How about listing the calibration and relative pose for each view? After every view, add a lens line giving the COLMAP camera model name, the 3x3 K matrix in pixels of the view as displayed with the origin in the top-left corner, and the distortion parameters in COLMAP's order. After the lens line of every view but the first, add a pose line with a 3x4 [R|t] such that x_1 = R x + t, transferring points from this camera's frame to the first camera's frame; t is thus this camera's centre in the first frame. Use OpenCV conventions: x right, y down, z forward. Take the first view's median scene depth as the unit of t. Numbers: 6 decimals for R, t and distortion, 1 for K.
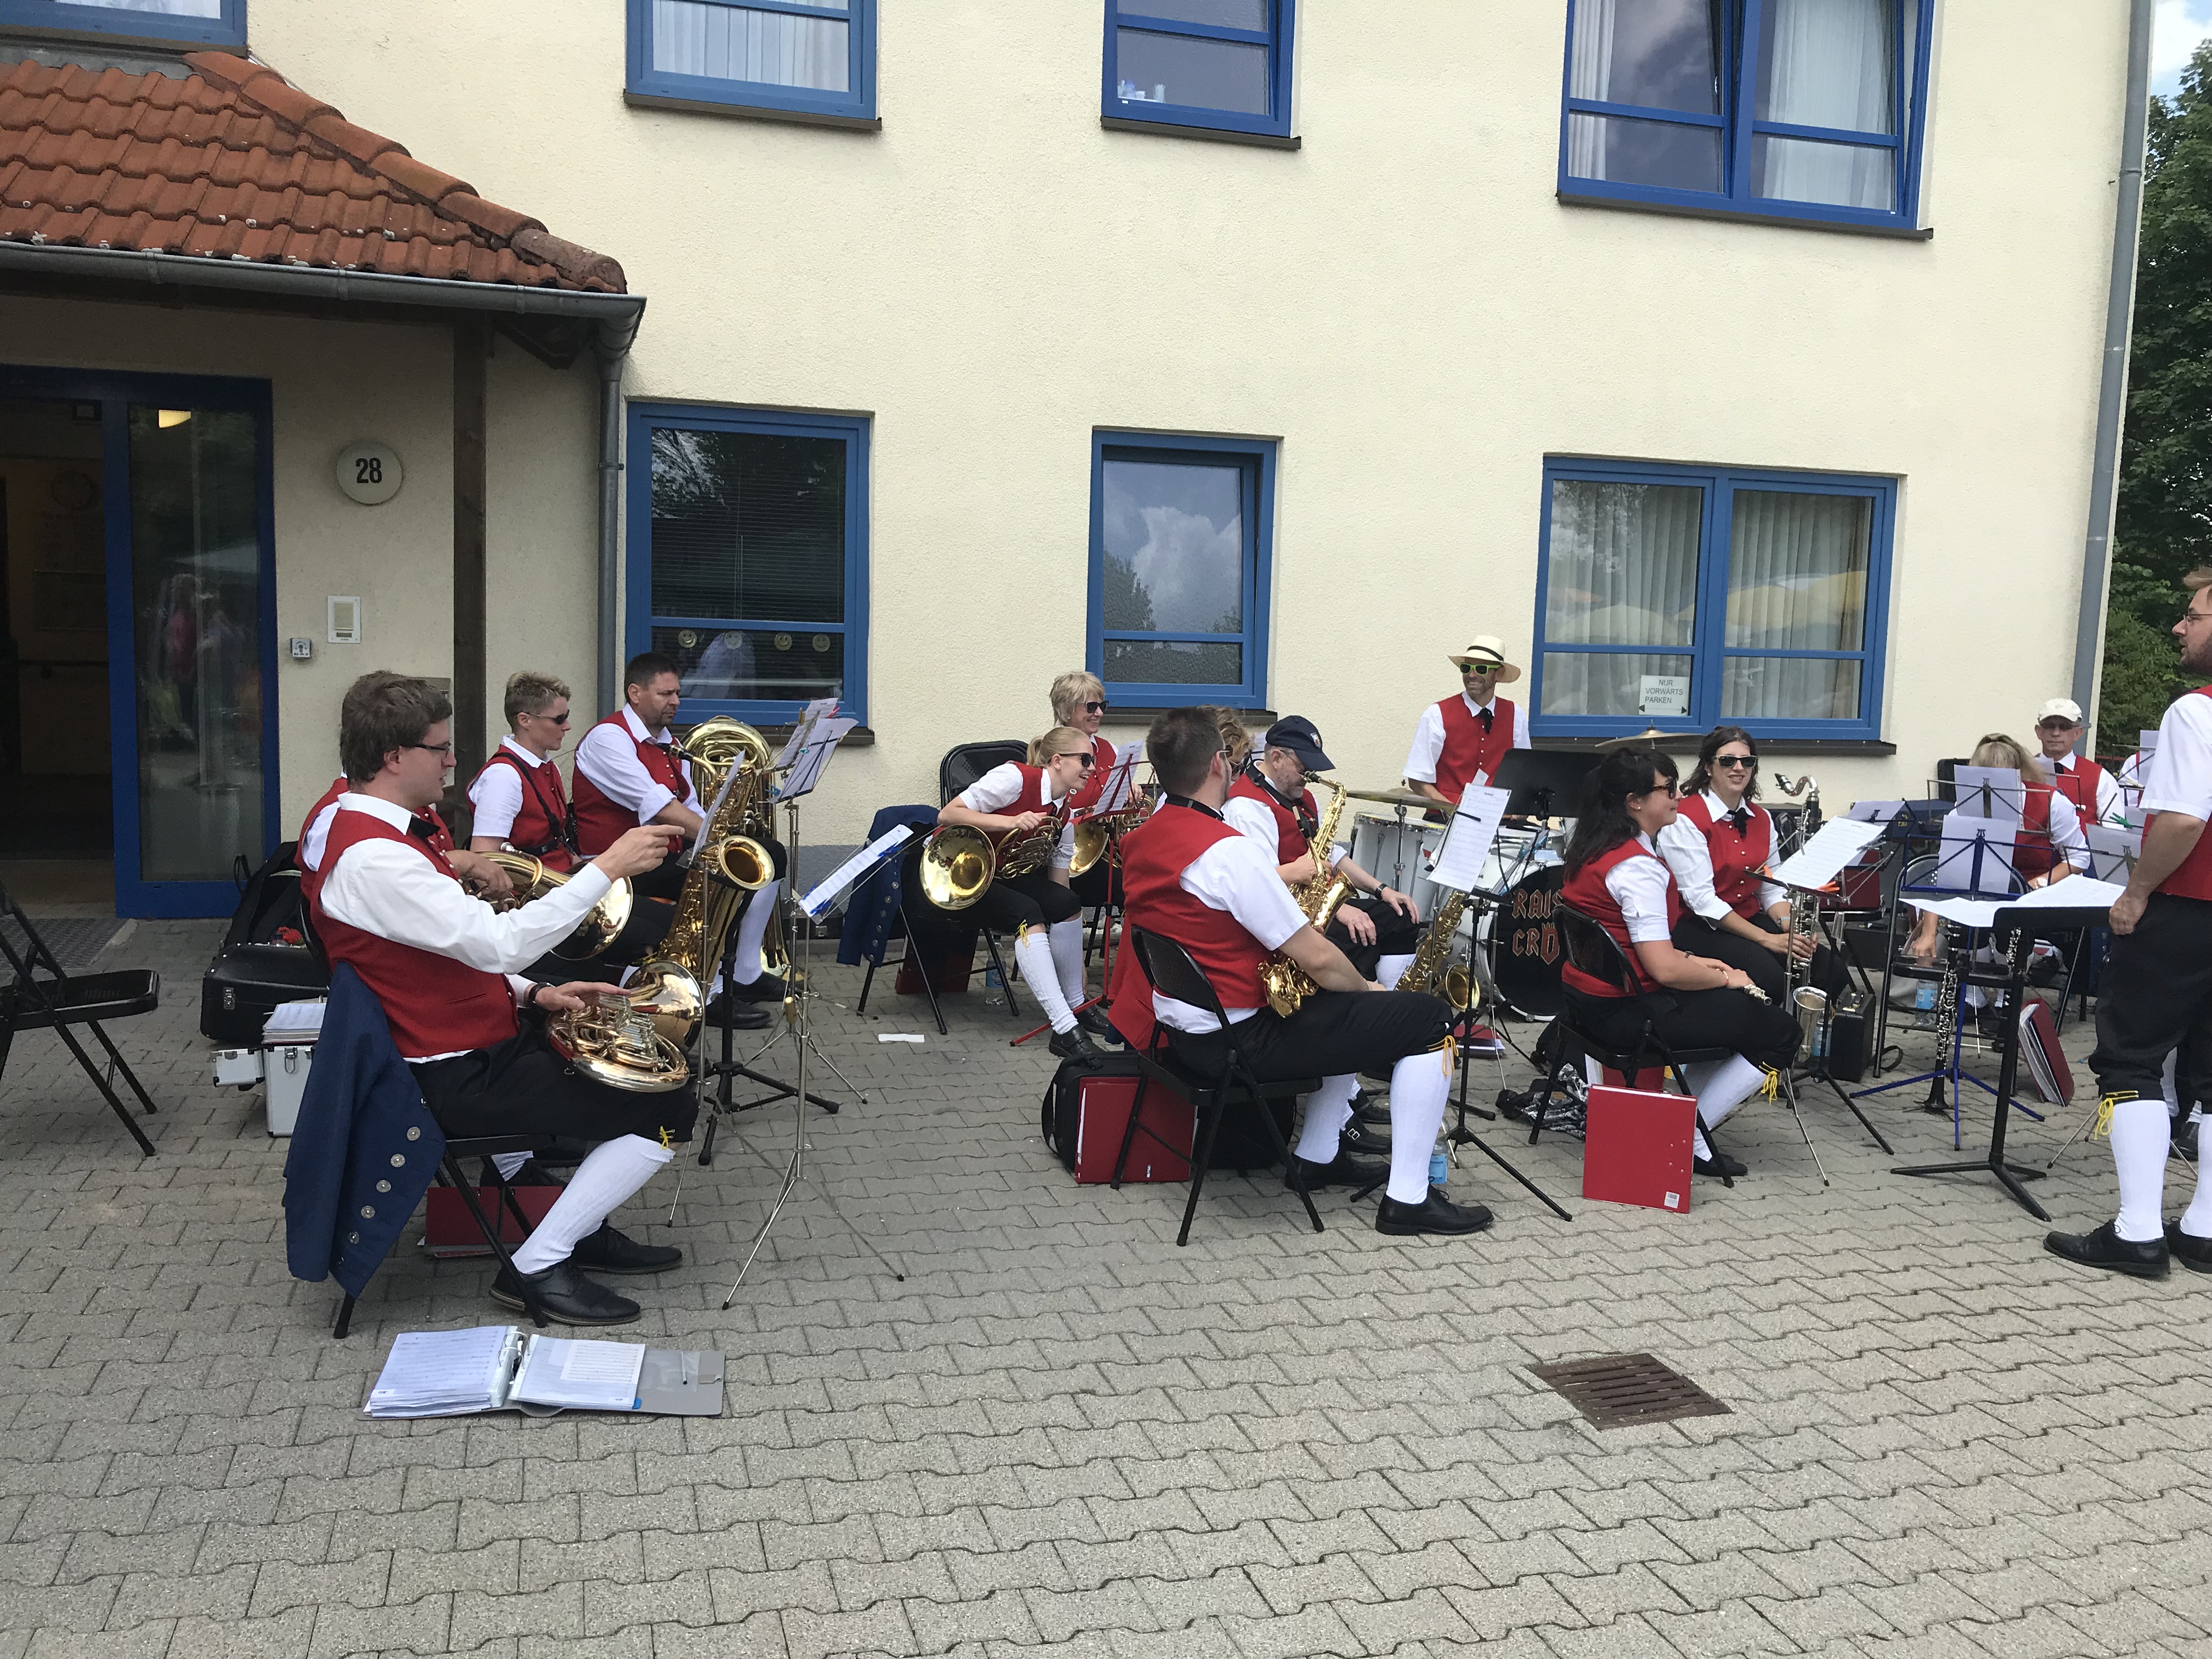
lens RADIAL K [[1803.3, 0, 1115.2], [0, 1803.3, 809.7], [0, 0, 1]] dist [0.018951, -0.014308]
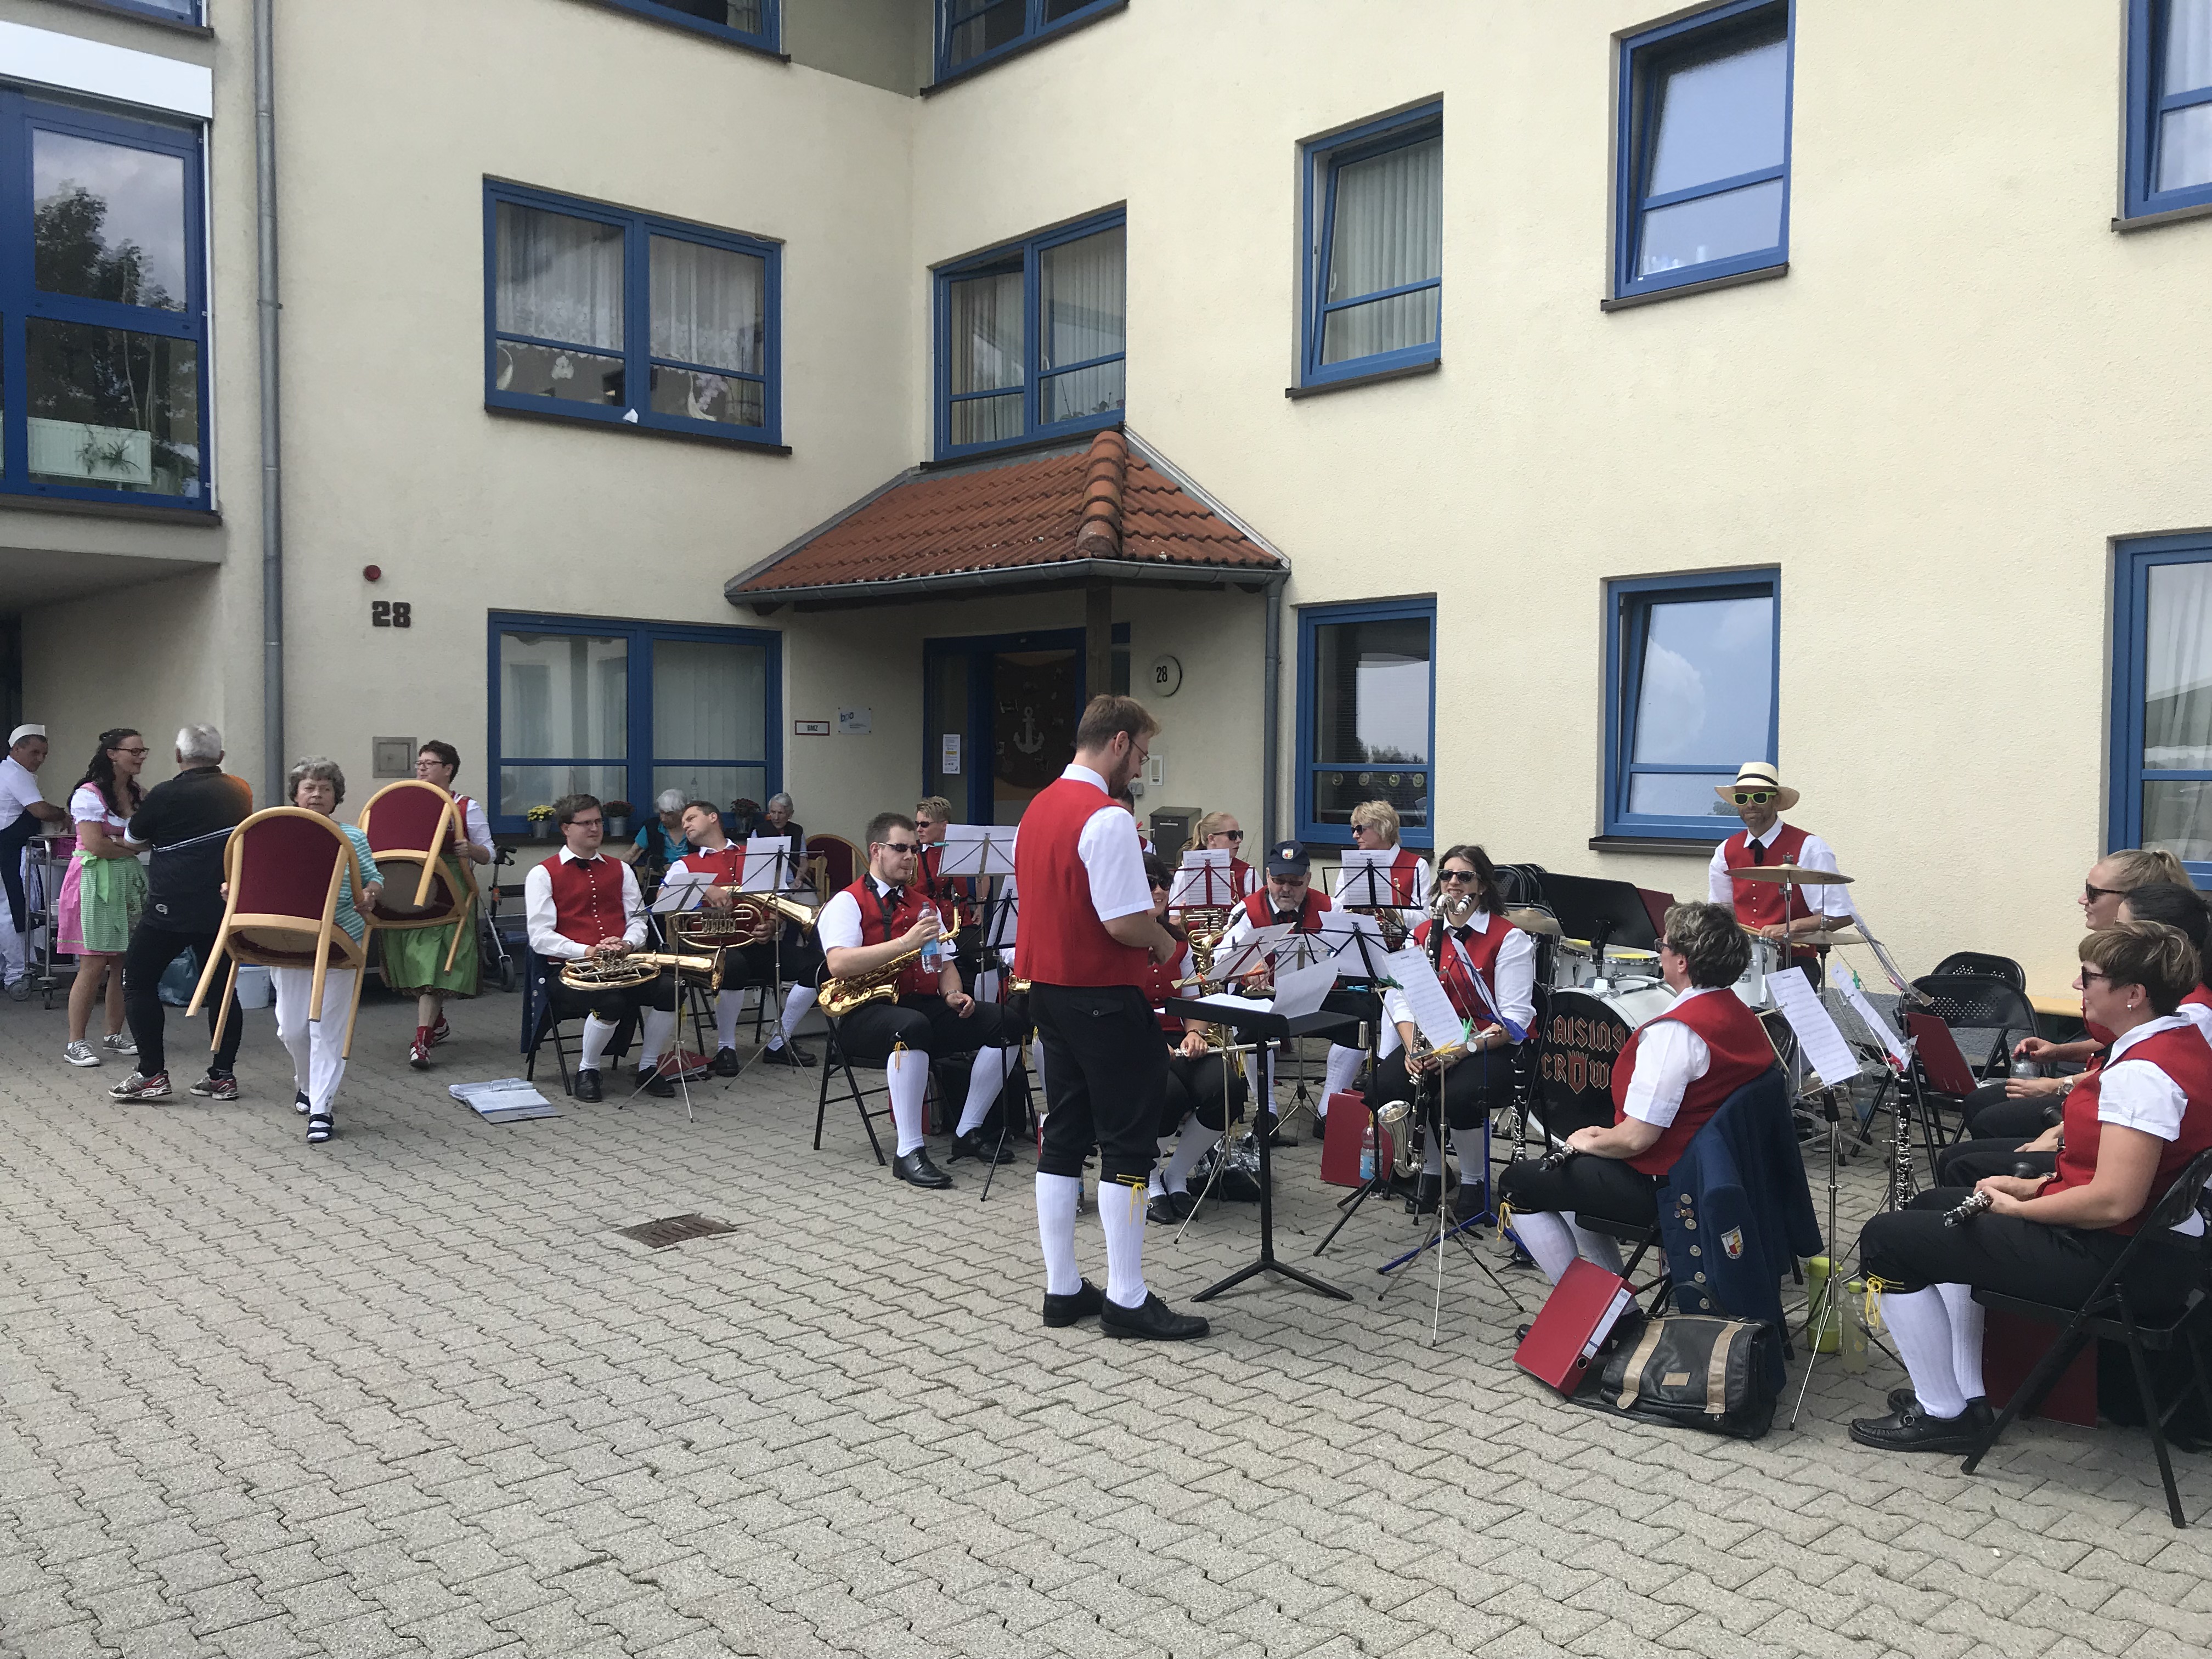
lens RADIAL K [[1789.2, 0, 1106.0], [0, 1789.2, 829.5], [0, 0, 1]] dist [0.038154, -0.069286]
pose [[0.436452, 0.009707, -0.899675, 0.889409], [-0.076865, 0.996688, -0.026535, -0.010989], [0.896438, 0.080734, 0.435752, 0.291386]]
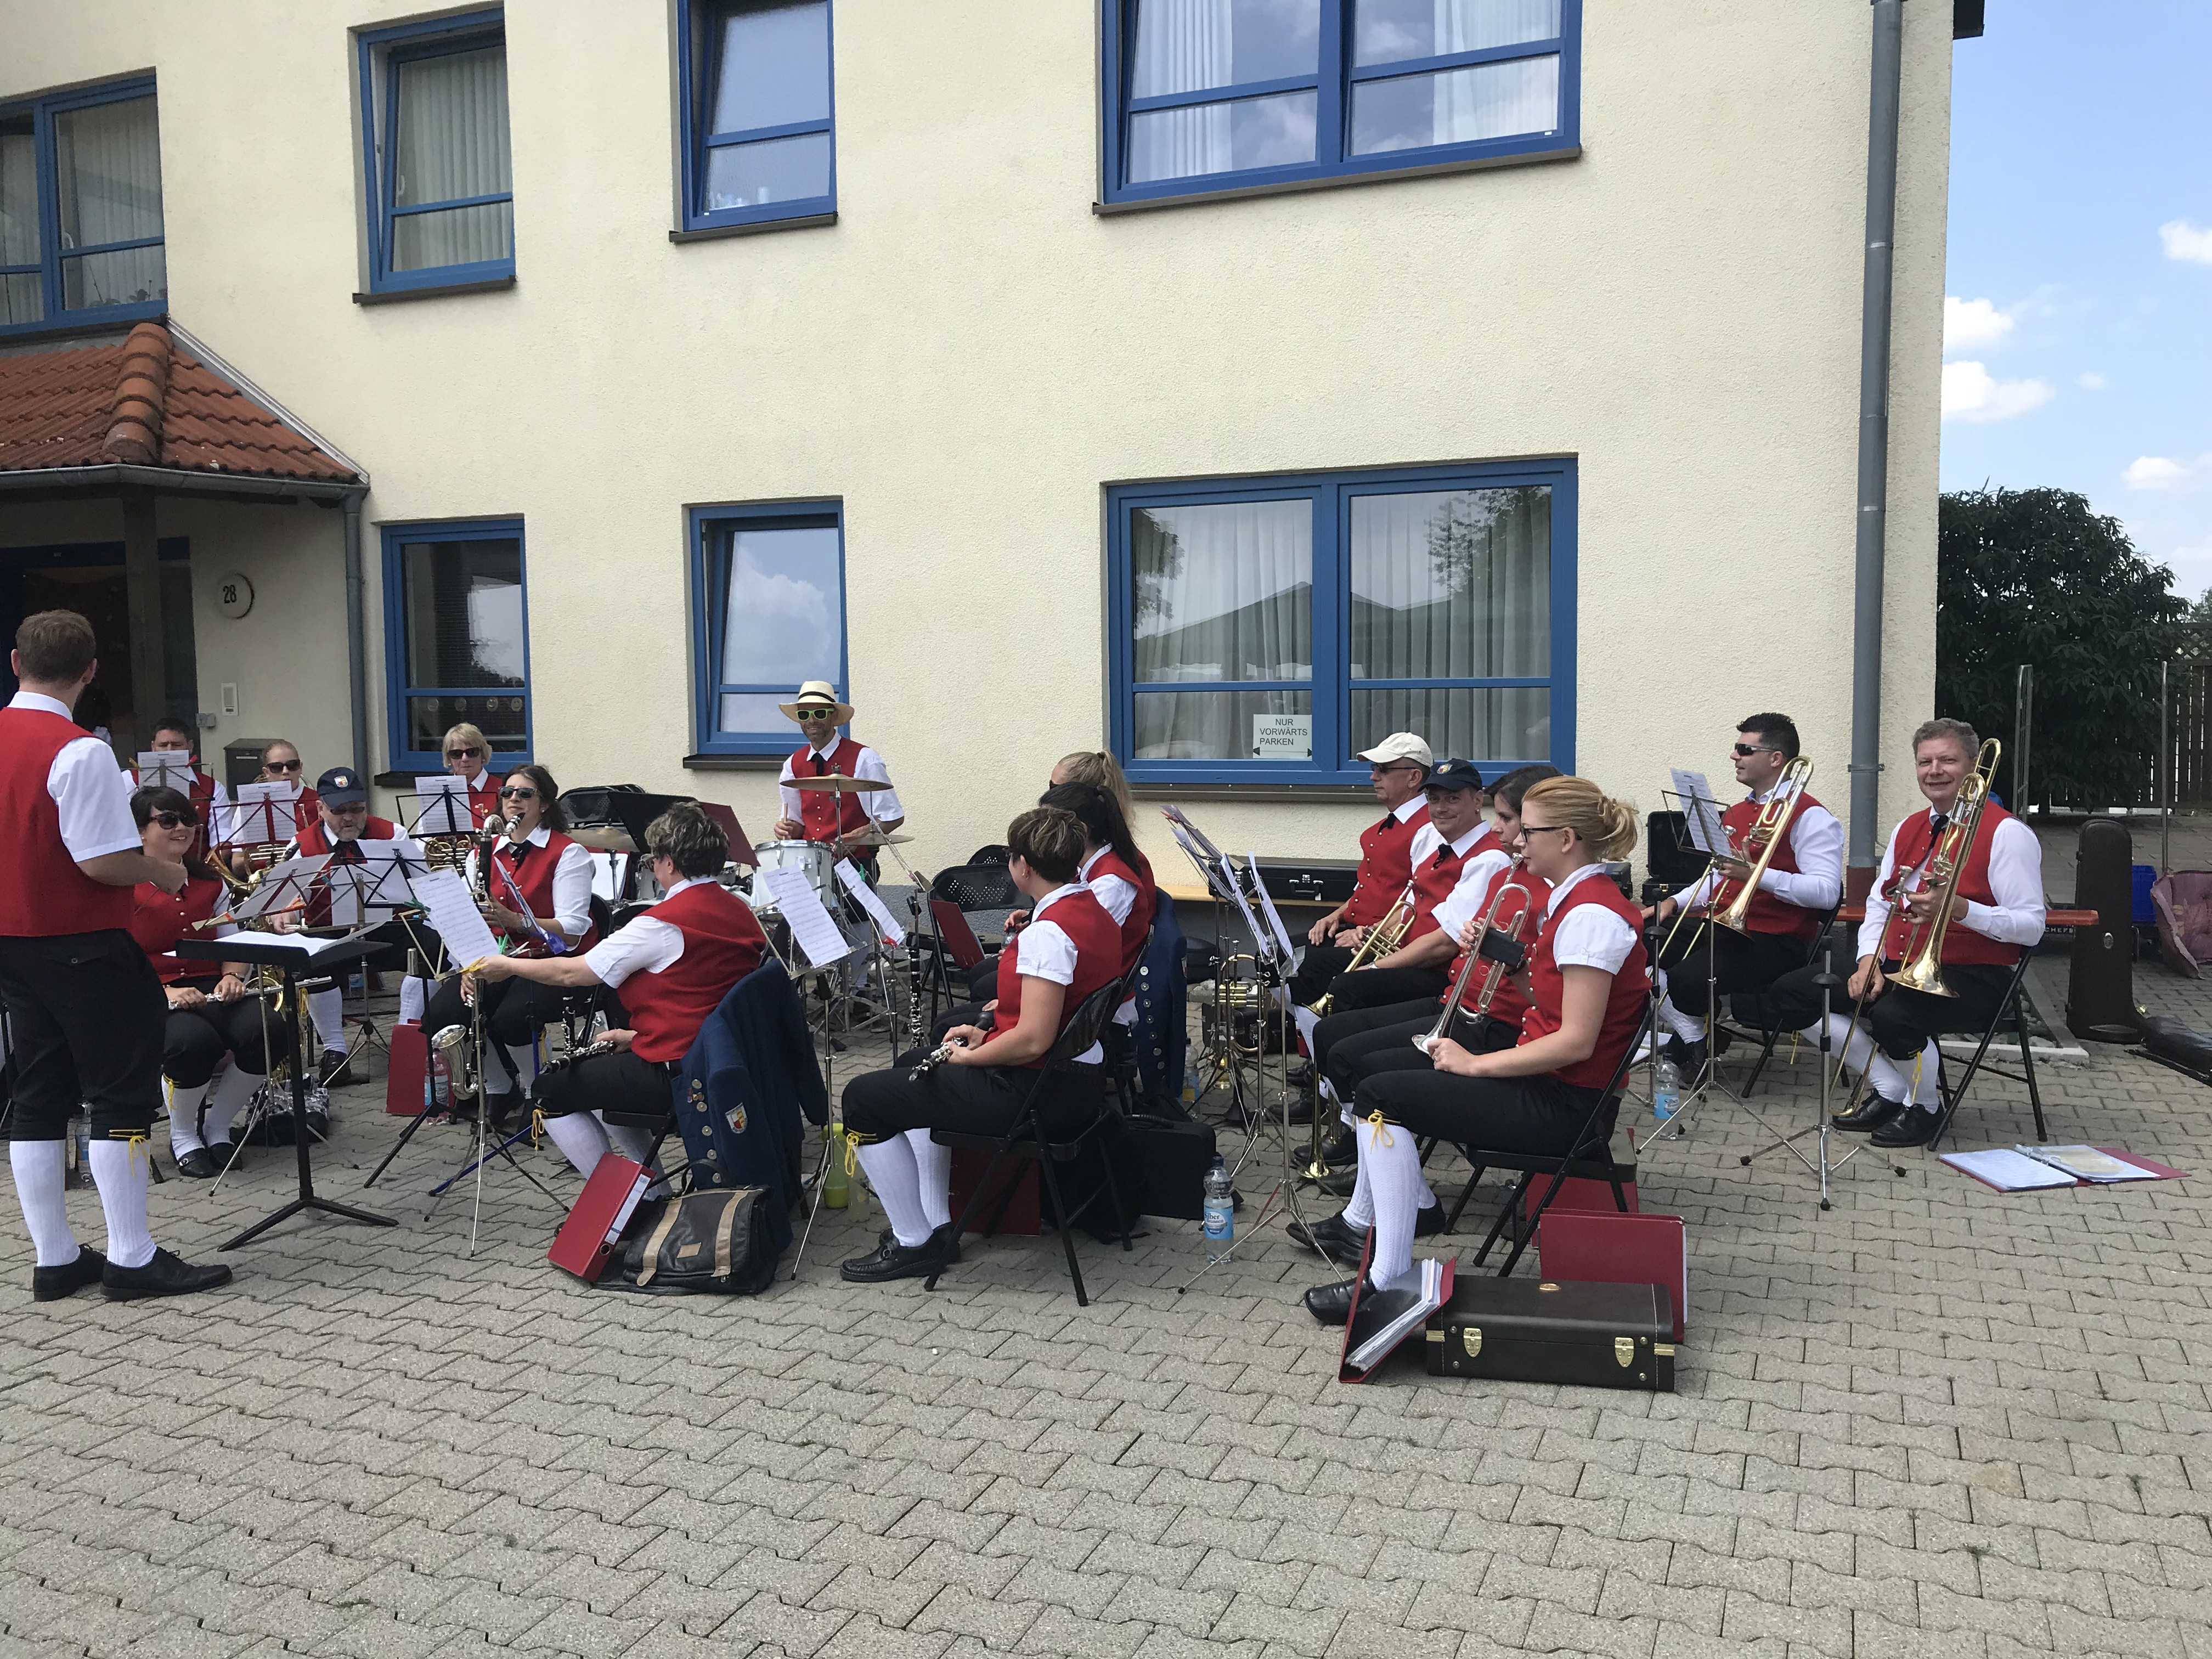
lens RADIAL K [[1780.0, 0, 1094.1], [0, 1780.0, 825.8], [0, 0, 1]] dist [0.025368, -0.033525]
pose [[0.781771, 0.015236, -0.623379, 0.943001], [-0.027028, 0.999590, -0.009465, -0.010305], [0.622980, 0.024248, 0.781862, 0.316759]]
